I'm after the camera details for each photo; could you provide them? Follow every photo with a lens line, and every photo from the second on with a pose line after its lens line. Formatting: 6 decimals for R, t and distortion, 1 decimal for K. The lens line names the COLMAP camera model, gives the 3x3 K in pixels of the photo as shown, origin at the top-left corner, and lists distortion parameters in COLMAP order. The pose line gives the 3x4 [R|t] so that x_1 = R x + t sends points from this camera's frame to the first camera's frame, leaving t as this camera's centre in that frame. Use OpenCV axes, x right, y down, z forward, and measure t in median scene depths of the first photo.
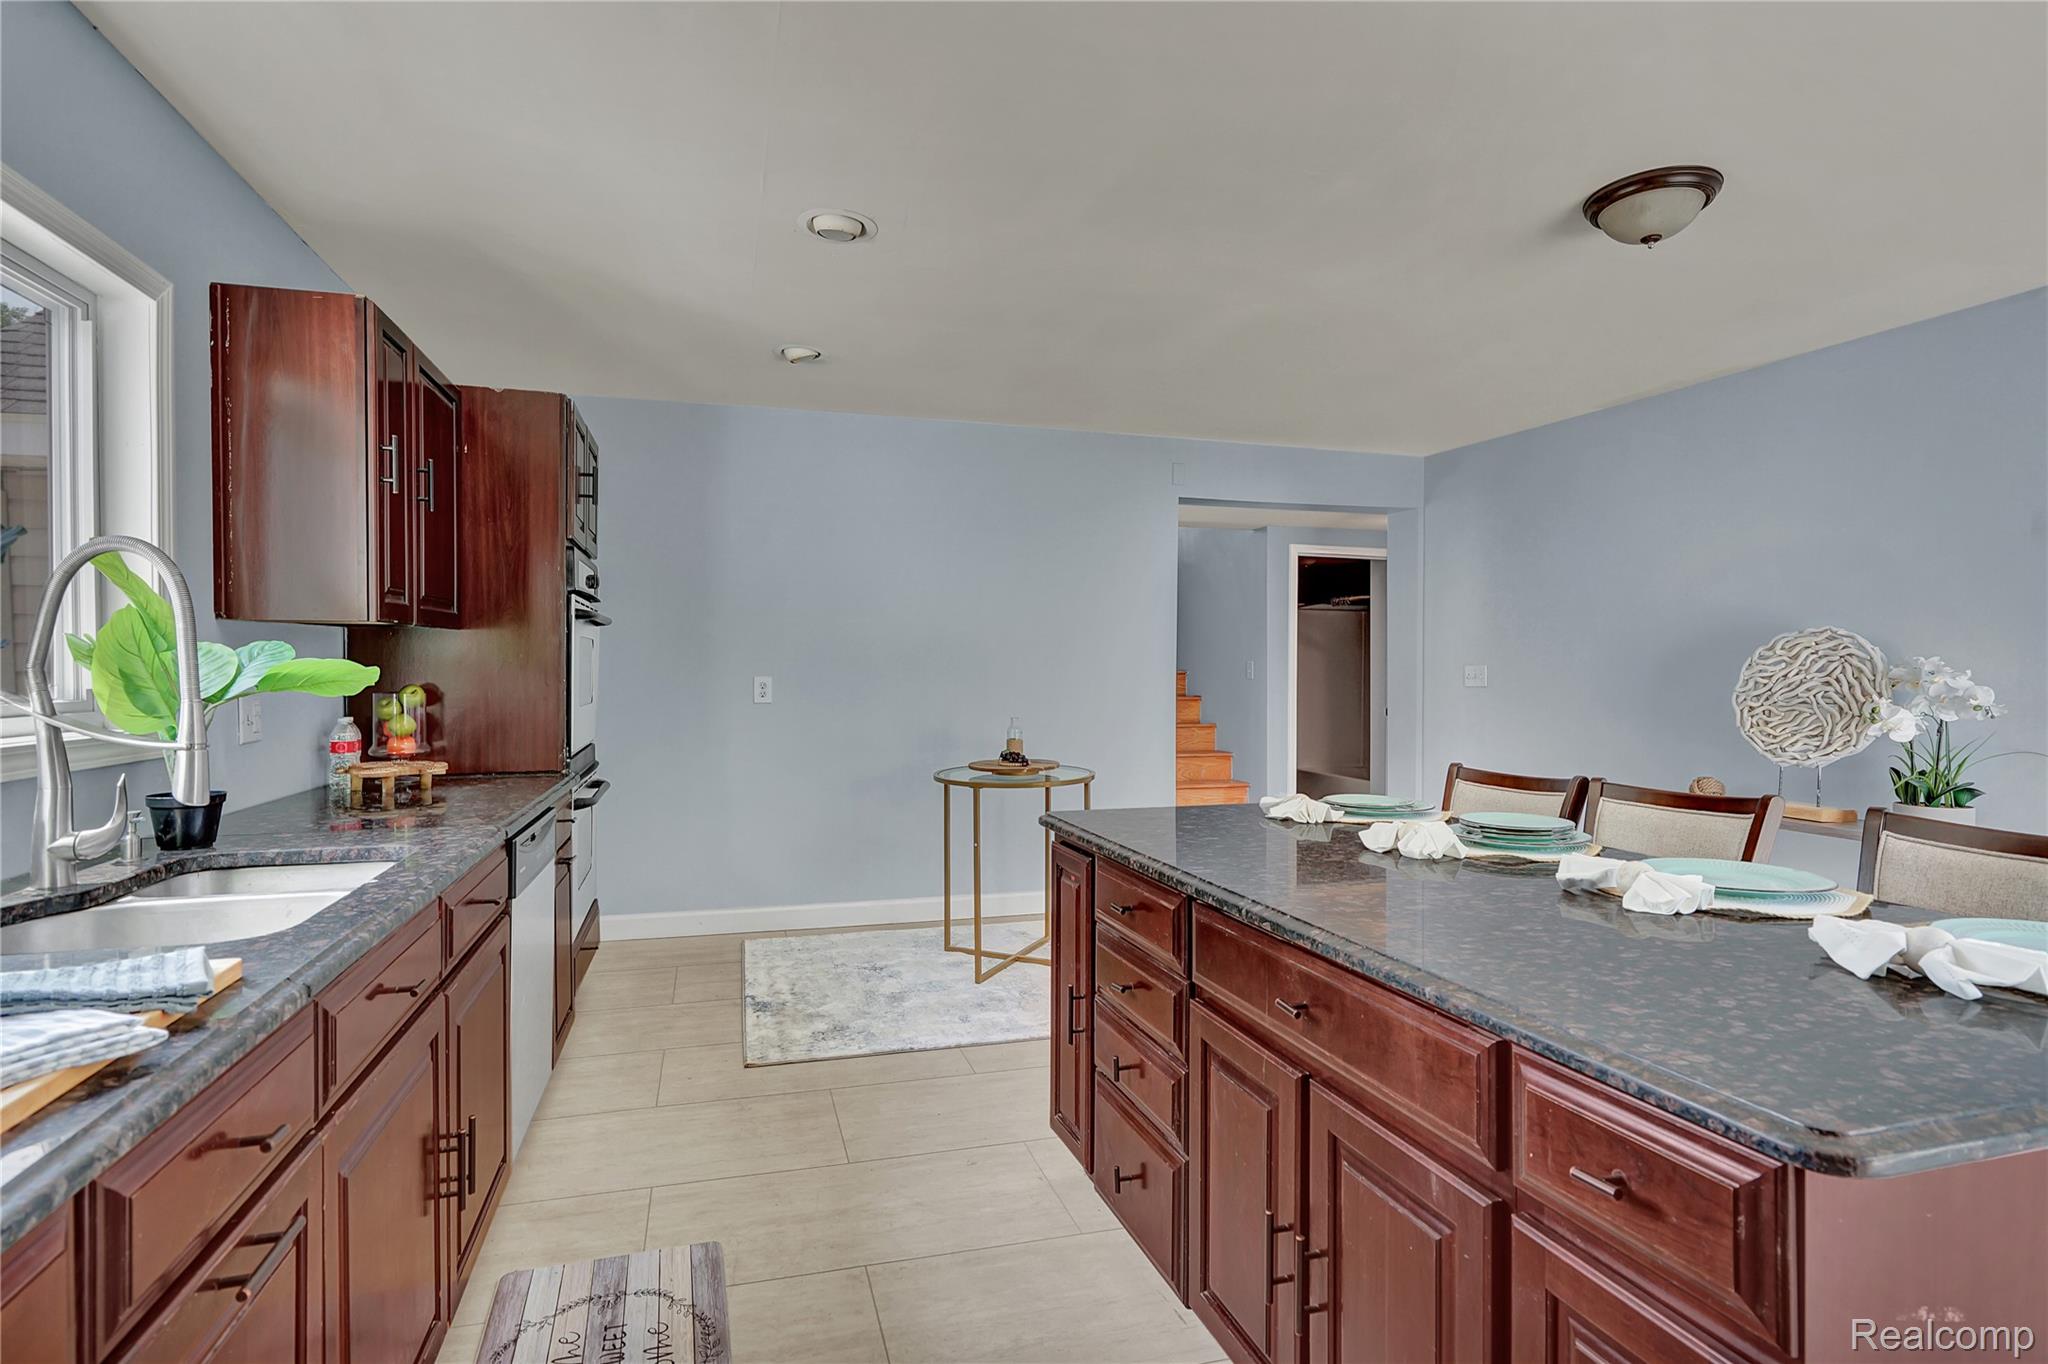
lens RADIAL K [[1042.0, 0, 1025.1], [0, 1042.0, 676.3], [0, 0, 1]] dist [0.001076, 0.000984]
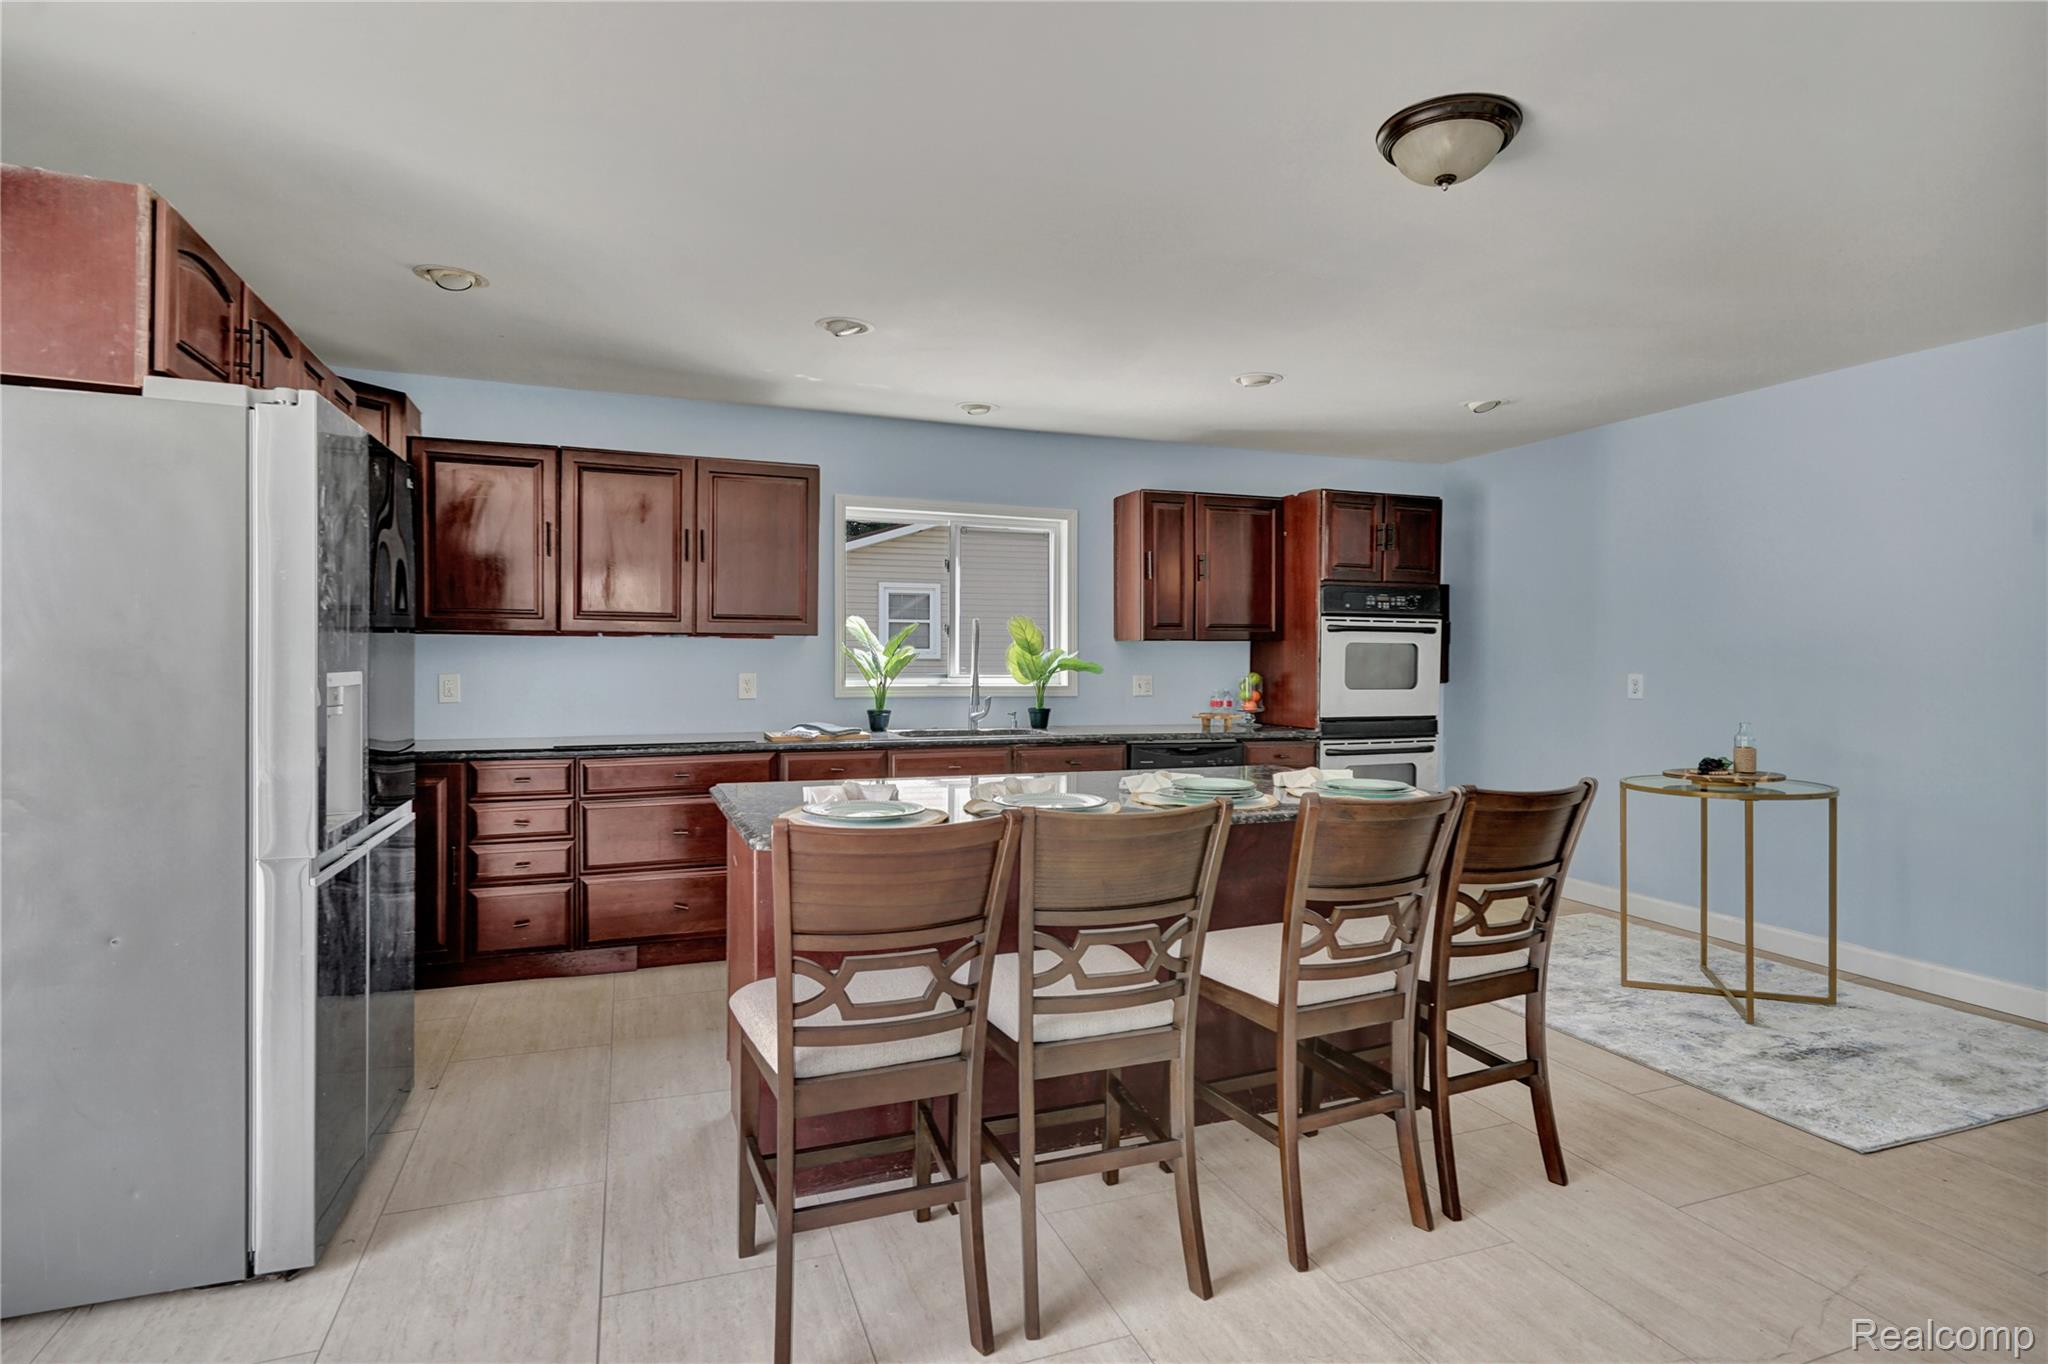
lens RADIAL K [[1042.0, 0, 1026.4], [0, 1042.0, 674.2], [0, 0, 1]] dist [0.001076, 0.000984]
pose [[0.079272, 0.017459, -0.996700, 0.978736], [-0.014534, 0.999761, 0.016356, -0.010377], [0.996747, 0.013190, 0.079507, 0.394207]]
